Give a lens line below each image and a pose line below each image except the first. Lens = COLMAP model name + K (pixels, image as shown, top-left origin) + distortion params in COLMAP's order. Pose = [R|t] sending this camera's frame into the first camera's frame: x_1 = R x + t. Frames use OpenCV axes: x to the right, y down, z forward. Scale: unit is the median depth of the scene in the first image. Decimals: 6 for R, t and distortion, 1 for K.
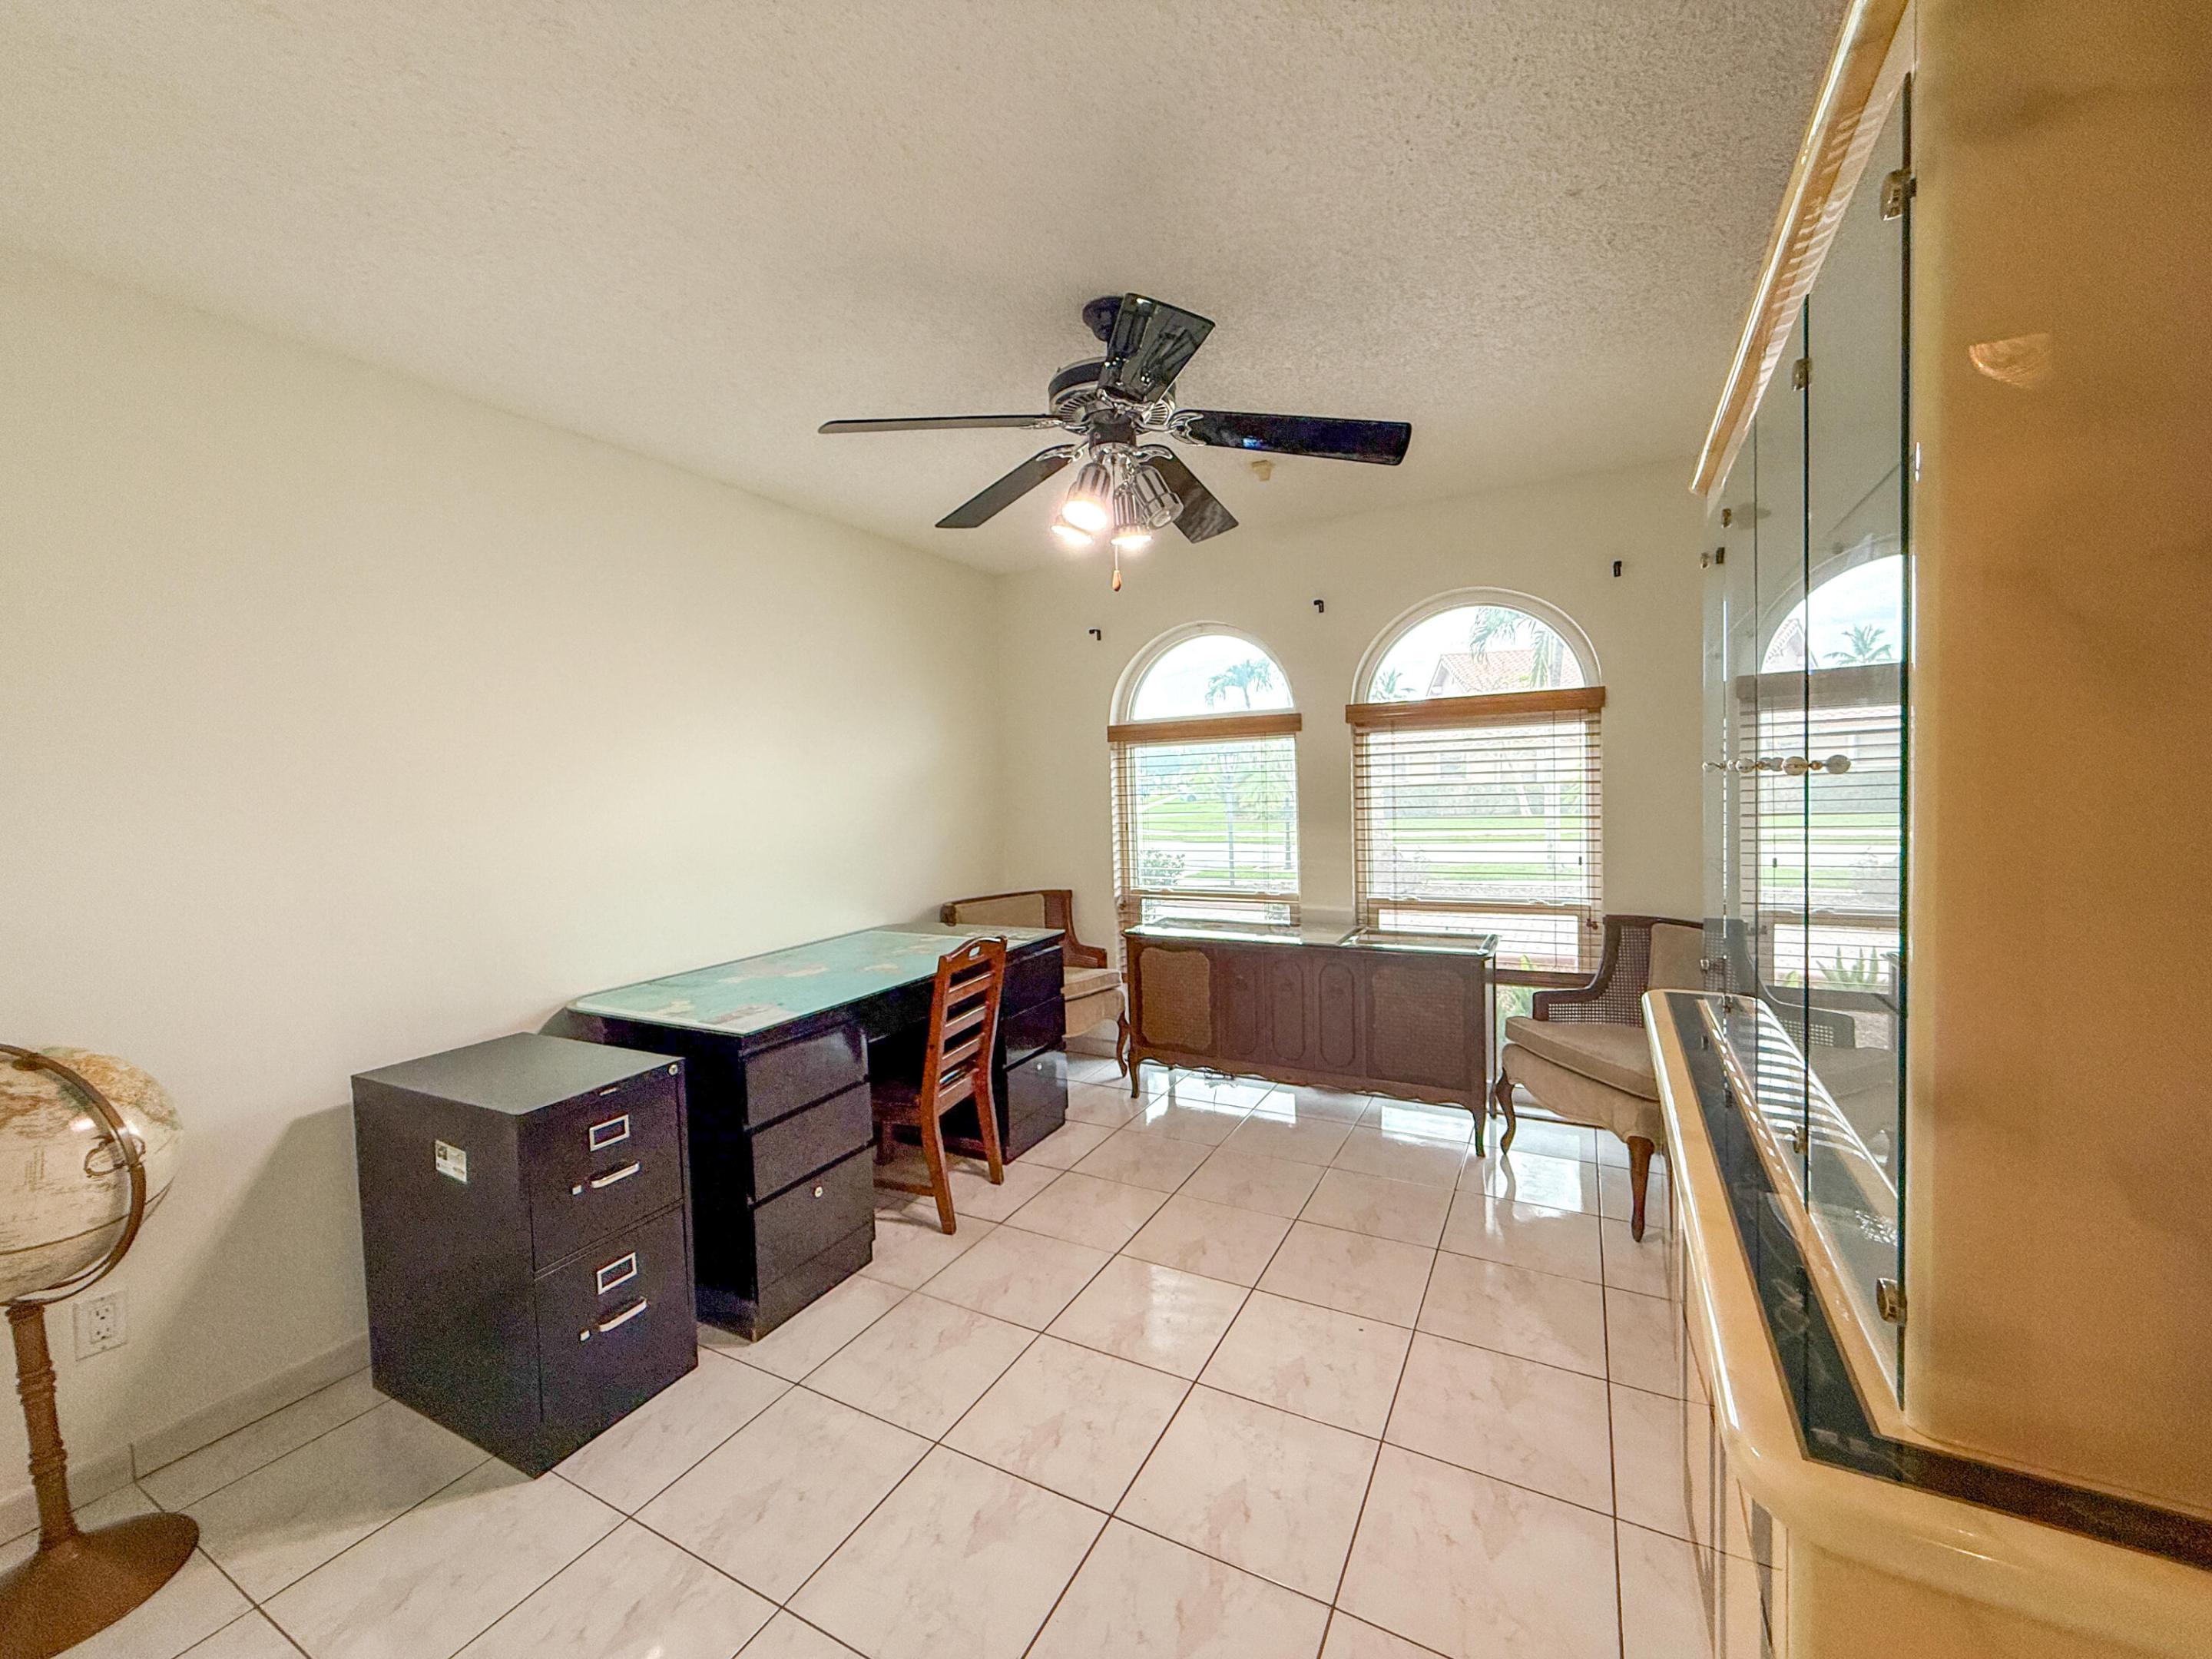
lens RADIAL K [[879.8, 0, 1094.7], [0, 879.8, 825.1], [0, 0, 1]] dist [0.001807, -0.000473]
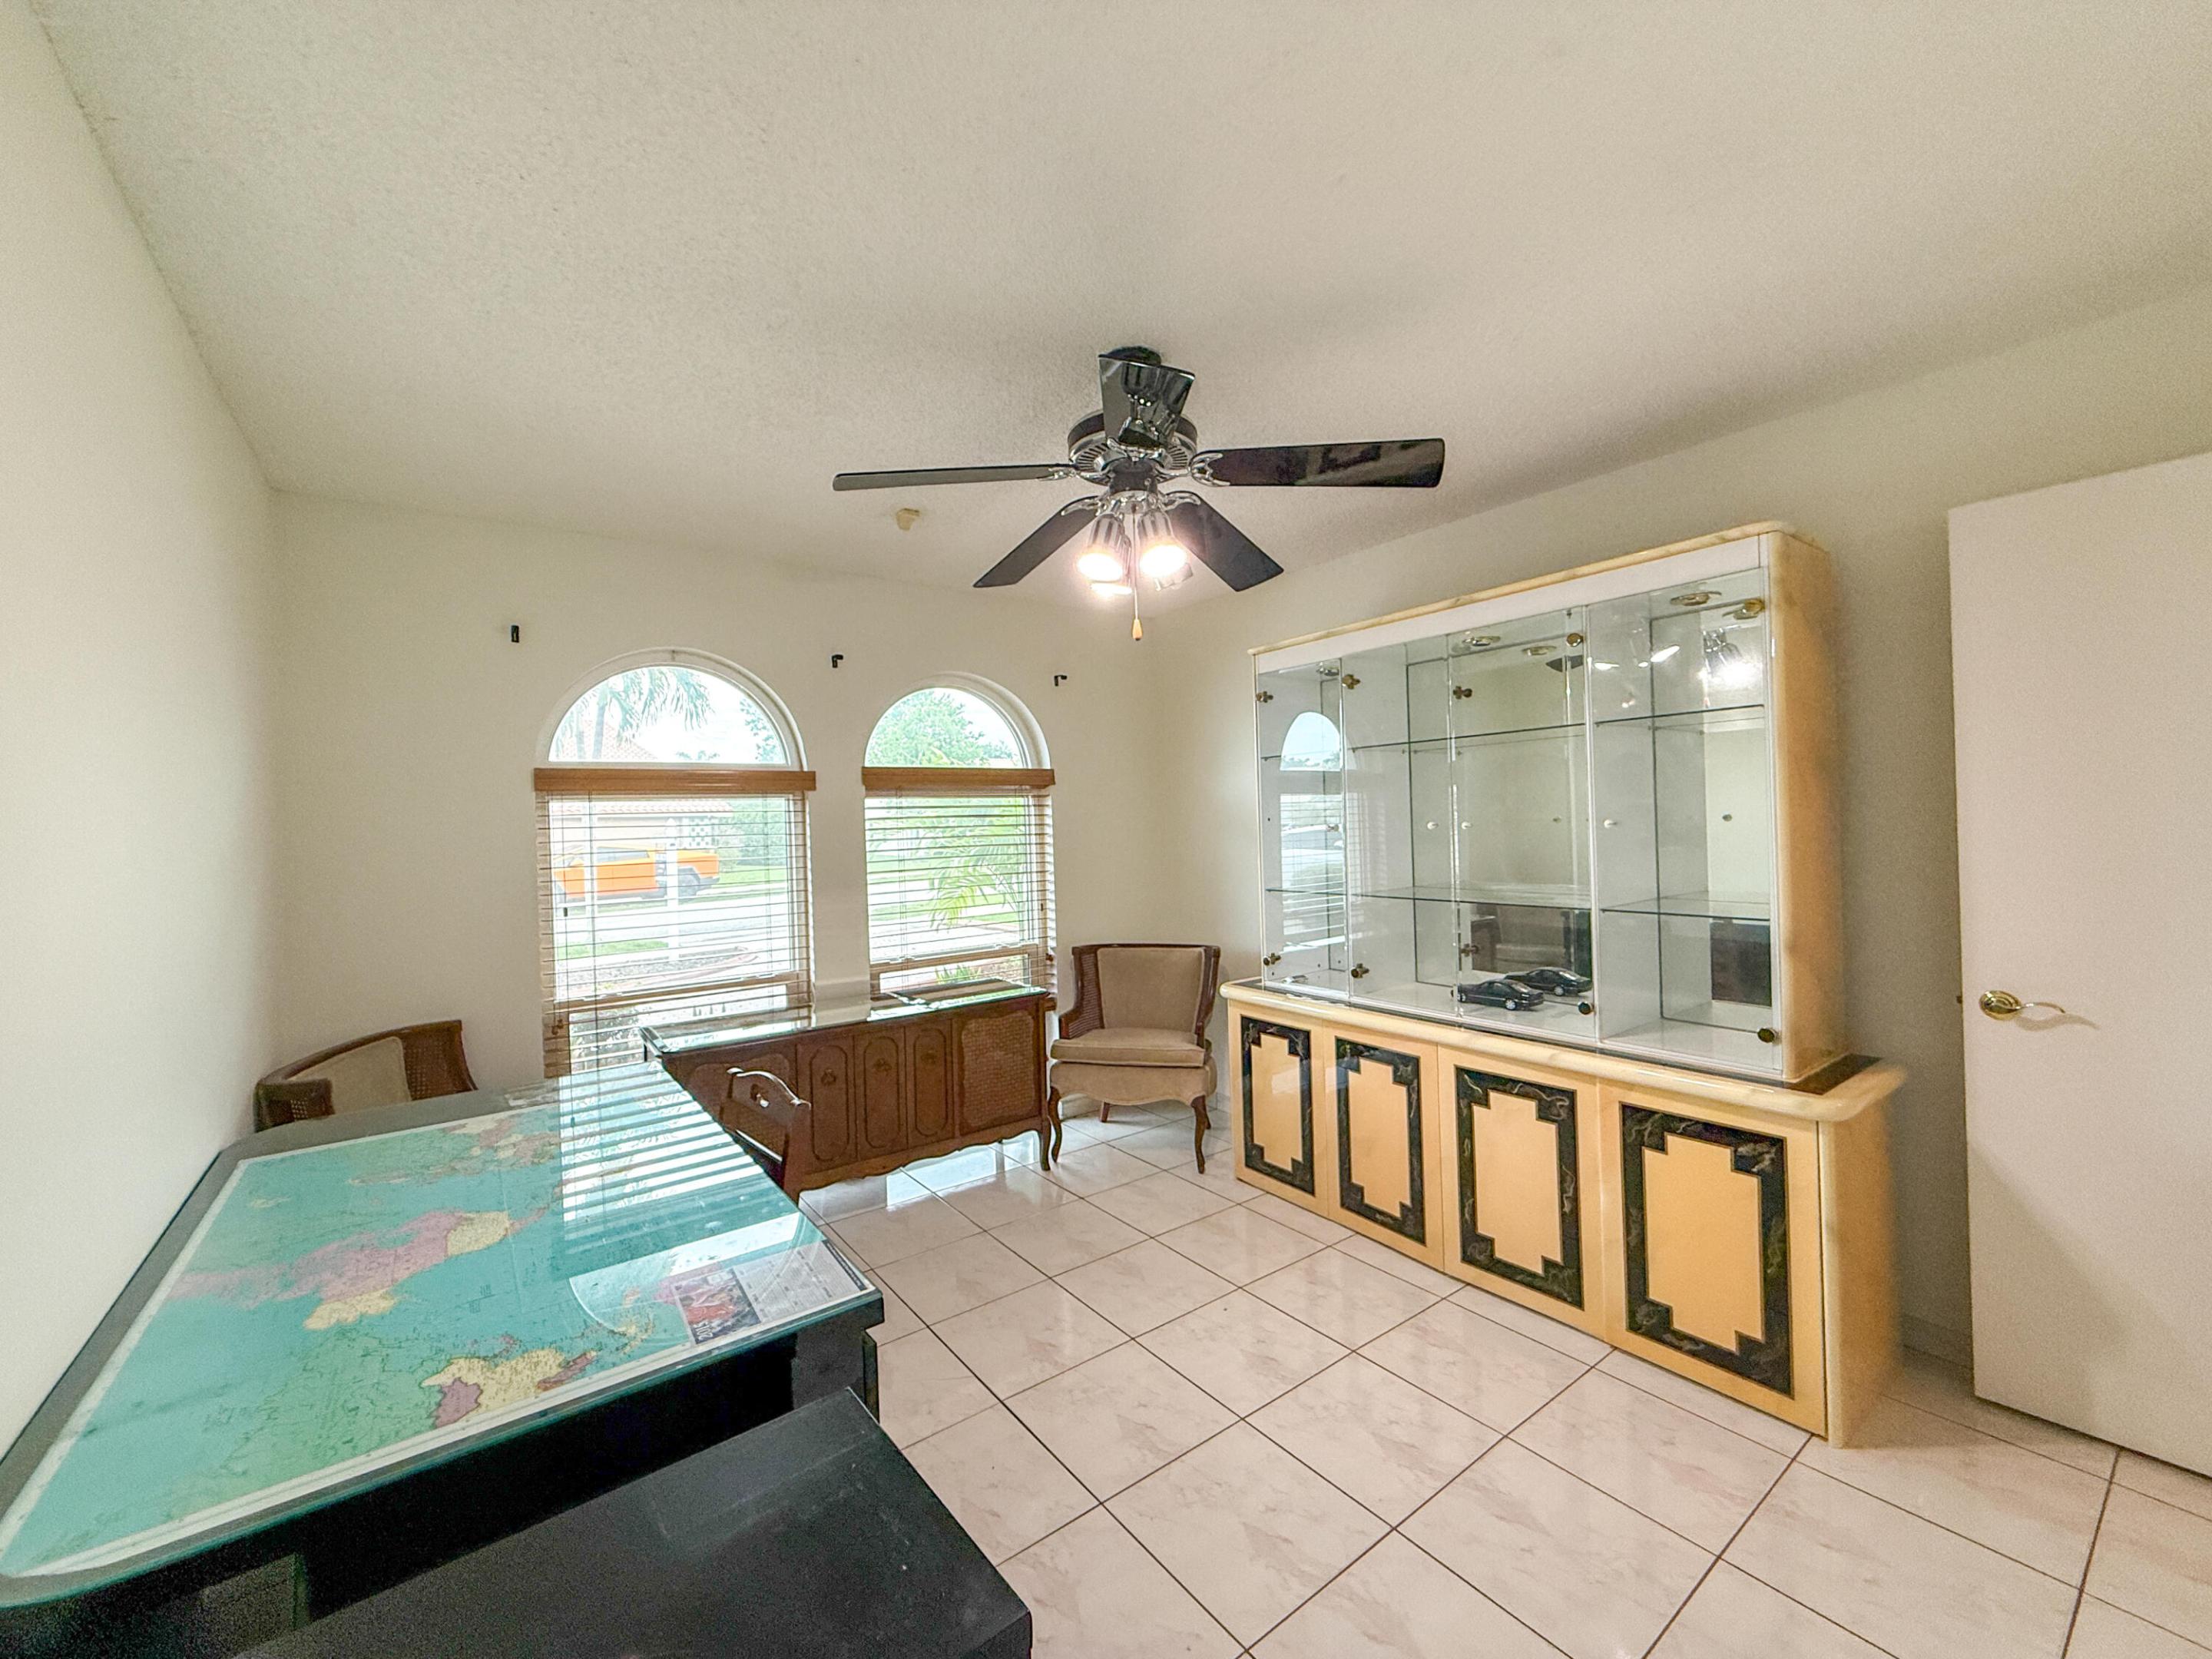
lens RADIAL K [[887.5, 0, 1103.9], [0, 887.5, 818.1], [0, 0, 1]] dist [0.026680, -0.000085]
pose [[0.410298, 0.024235, 0.911629, -0.530891], [0.058236, 0.996910, -0.052712, -0.012680], [-0.910090, 0.074718, 0.407619, 0.381386]]
